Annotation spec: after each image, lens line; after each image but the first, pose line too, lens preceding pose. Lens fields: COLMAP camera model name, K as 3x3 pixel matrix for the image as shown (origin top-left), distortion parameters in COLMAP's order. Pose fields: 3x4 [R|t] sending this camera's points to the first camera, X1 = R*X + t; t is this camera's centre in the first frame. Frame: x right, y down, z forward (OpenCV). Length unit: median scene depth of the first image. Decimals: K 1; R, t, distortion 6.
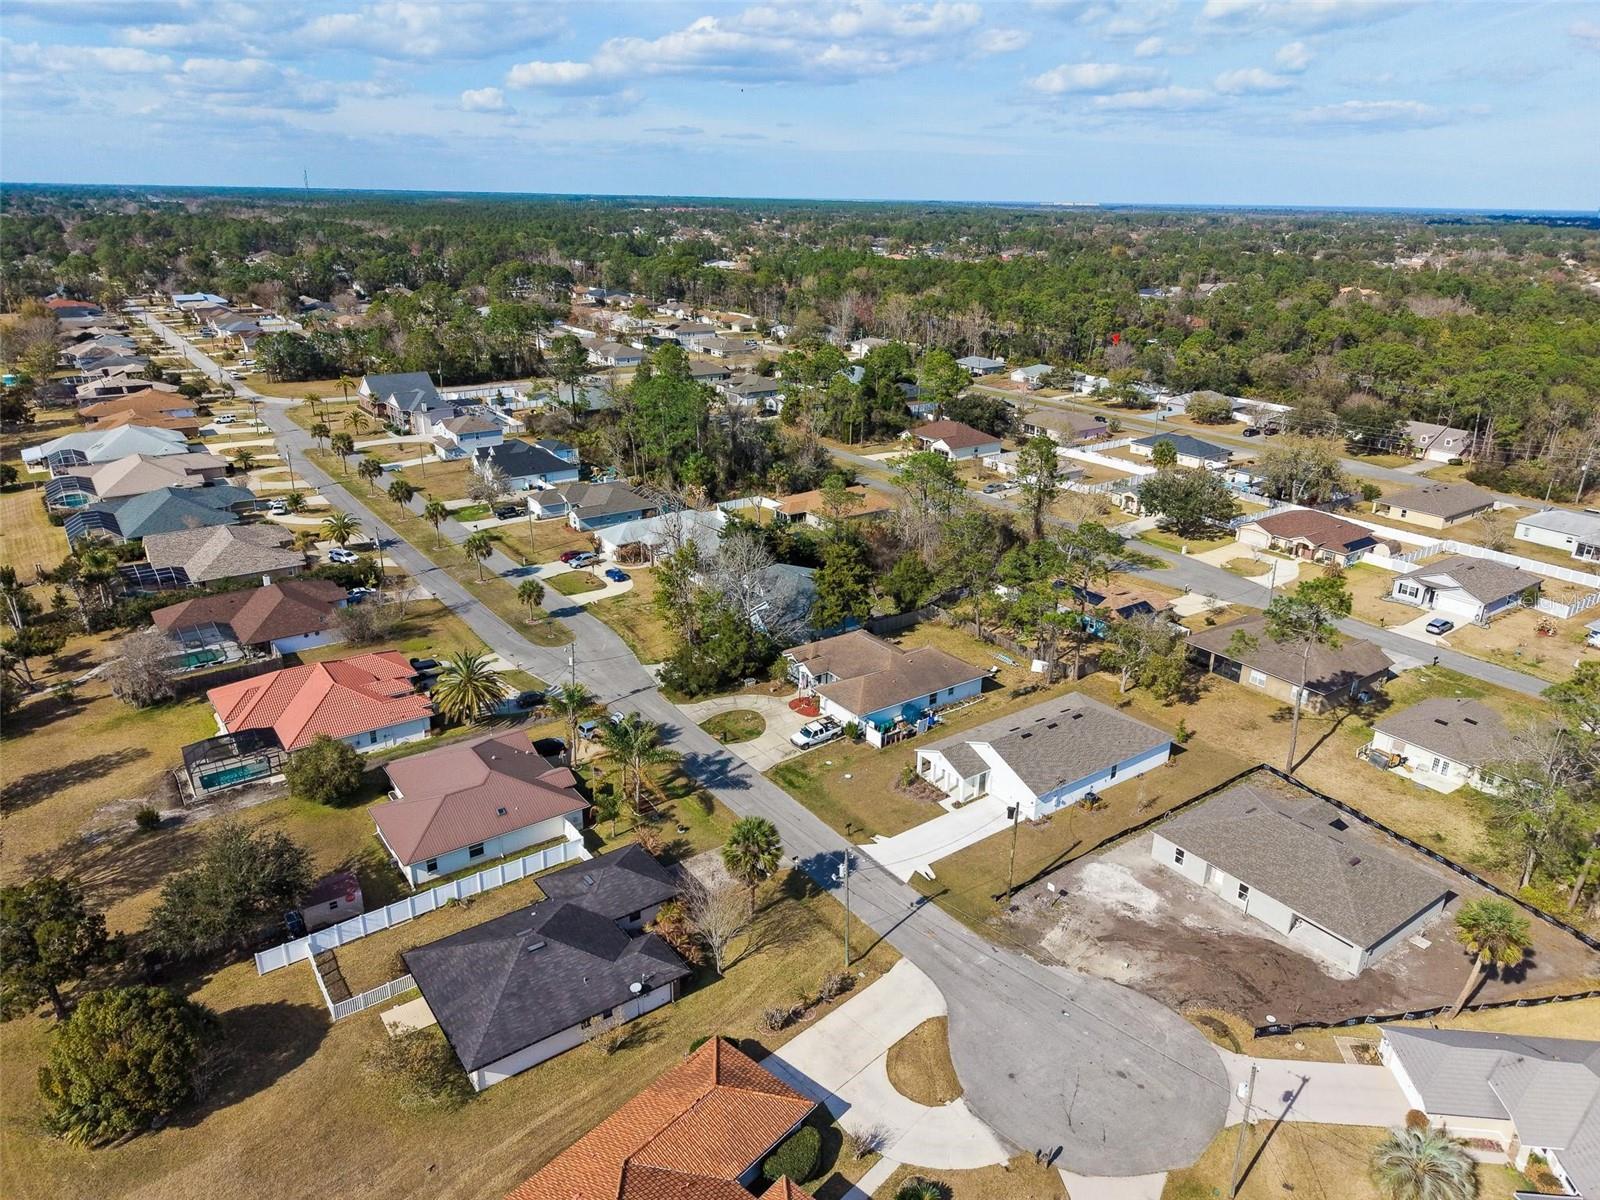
lens RADIAL K [[1063.7, 0, 787.9], [0, 1063.7, 573.5], [0, 0, 1]] dist [0.057677, -0.090421]
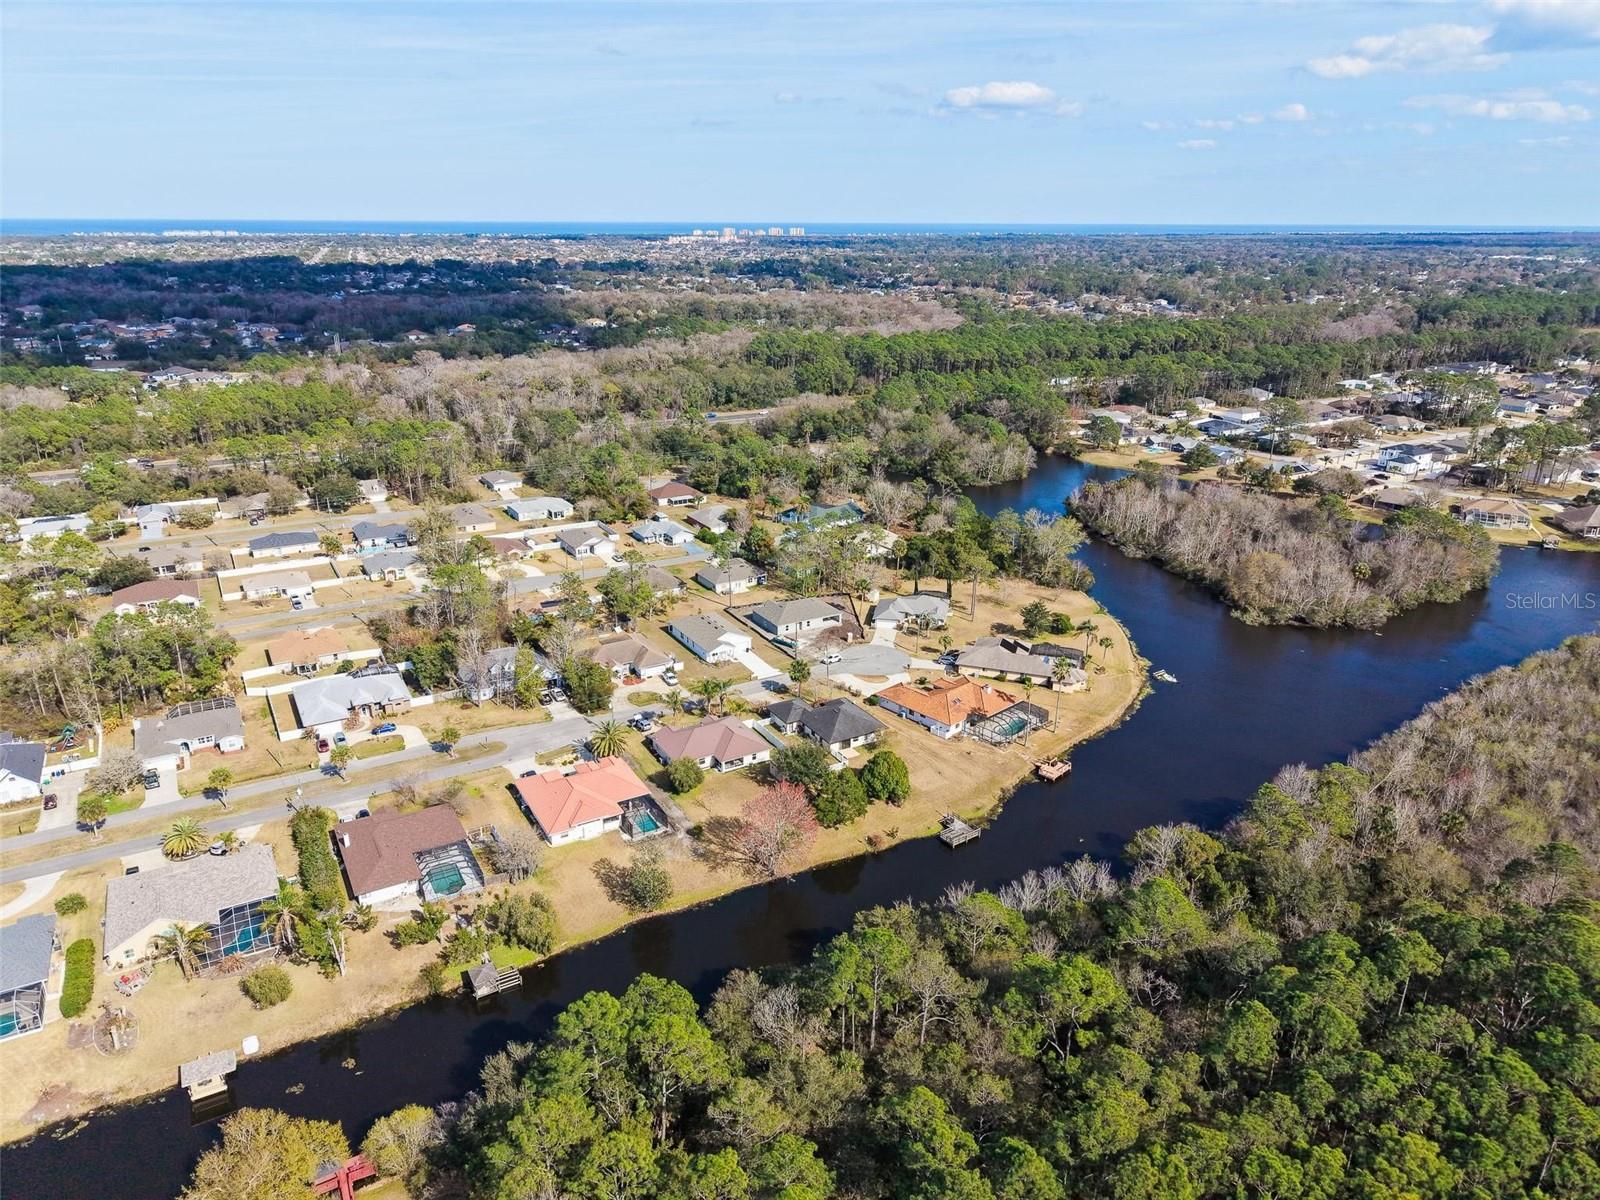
lens RADIAL K [[1063.7, 0, 787.9], [0, 1063.7, 573.5], [0, 0, 1]] dist [0.057677, -0.090421]
pose [[0.098891, -0.322085, 0.941532, -2.037124], [0.327138, 0.904101, 0.274921, -0.582785], [-0.939788, 0.280823, 0.194774, 0.360903]]
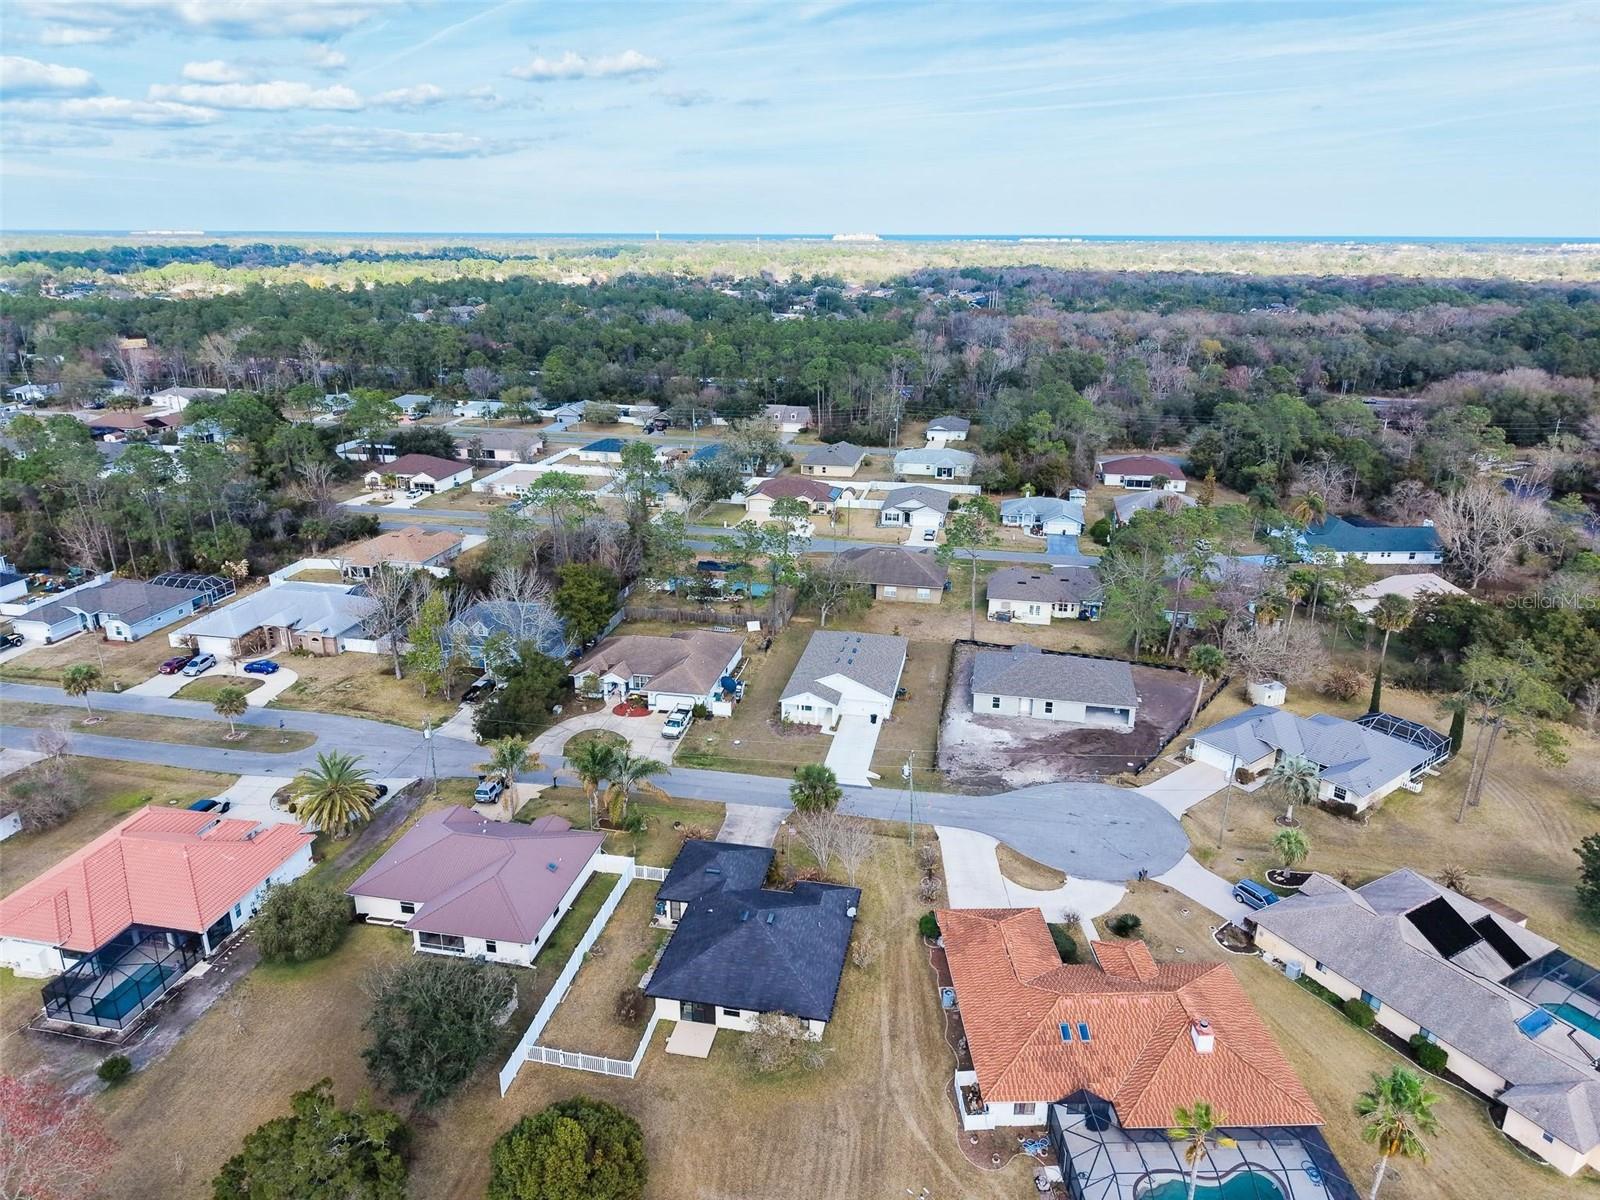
lens RADIAL K [[1063.7, 0, 787.9], [0, 1063.7, 573.5], [0, 0, 1]] dist [0.057677, -0.090421]
pose [[0.733657, -0.216693, 0.644044, -0.624053], [0.232341, 0.970662, 0.061916, -0.043885], [-0.638565, 0.104213, 0.762479, 0.085553]]
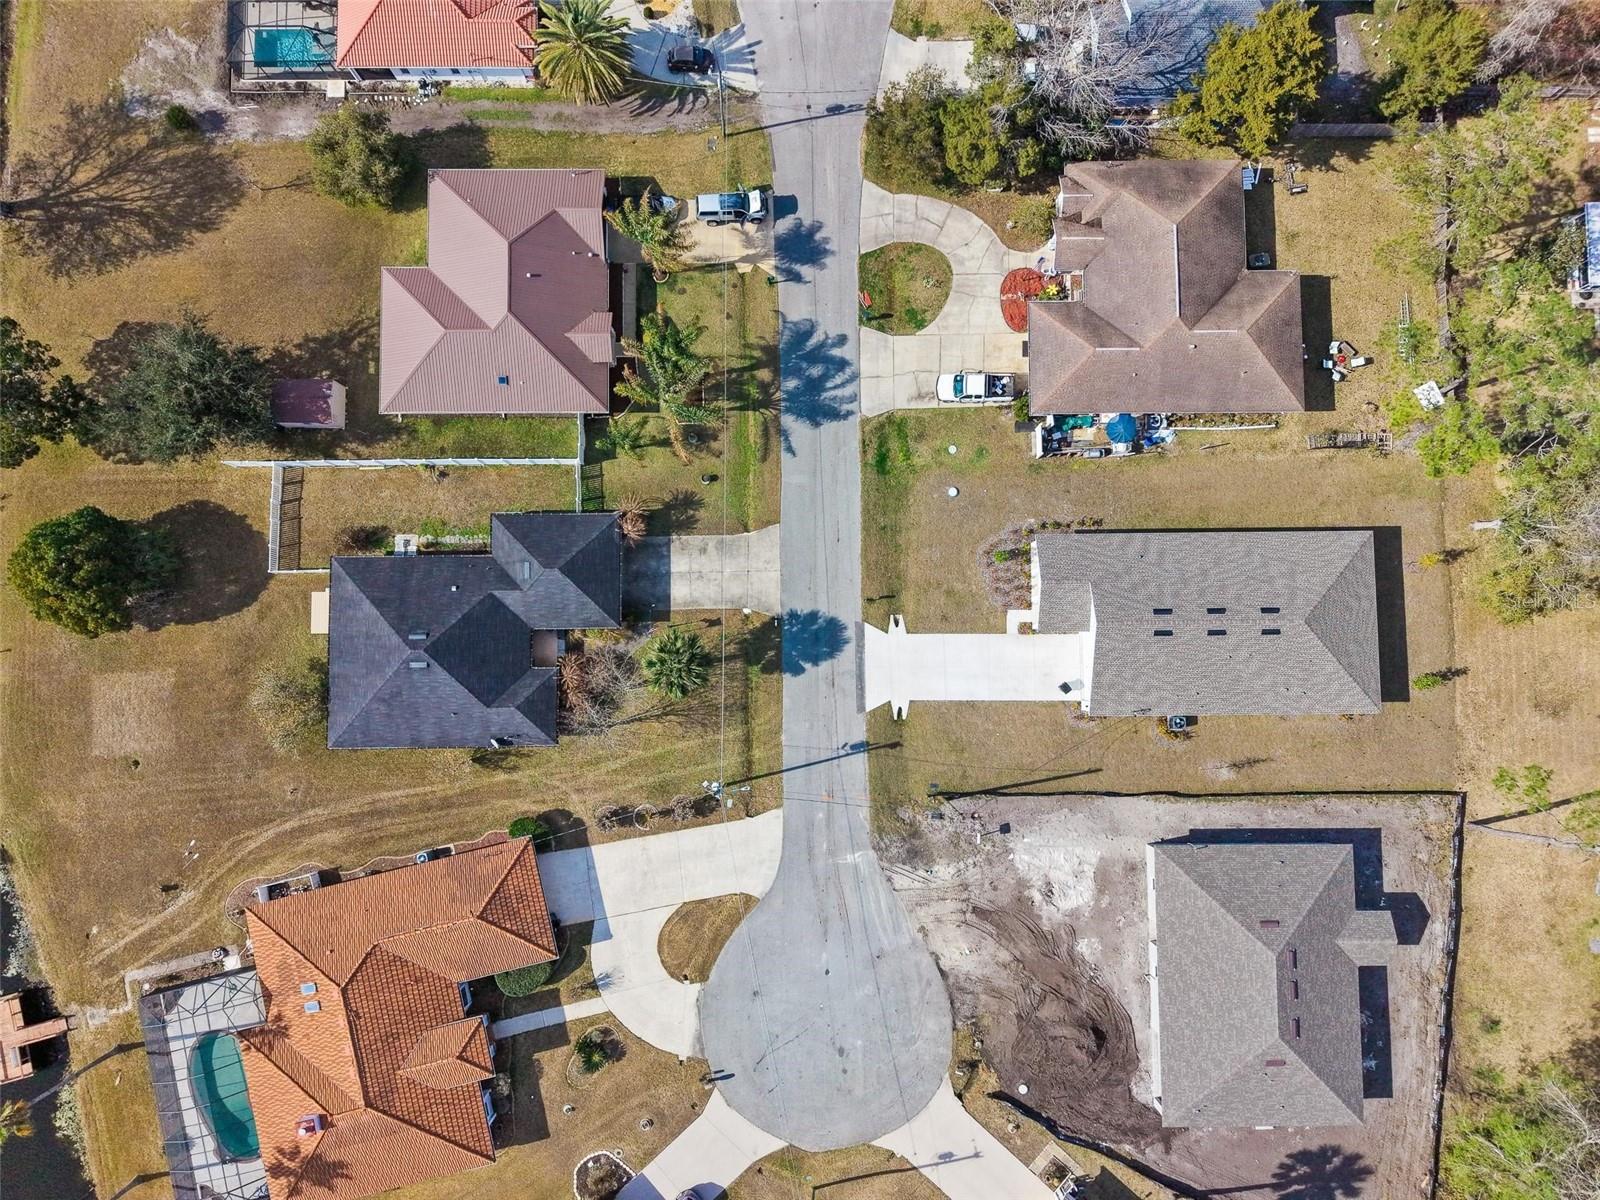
lens RADIAL K [[1063.7, 0, 787.9], [0, 1063.7, 573.5], [0, 0, 1]] dist [0.057677, -0.090421]
pose [[0.821537, 0.567753, -0.052281, 0.035038], [-0.179222, 0.344202, 0.921631, -0.477964], [0.541254, -0.747785, 0.384528, 0.637038]]
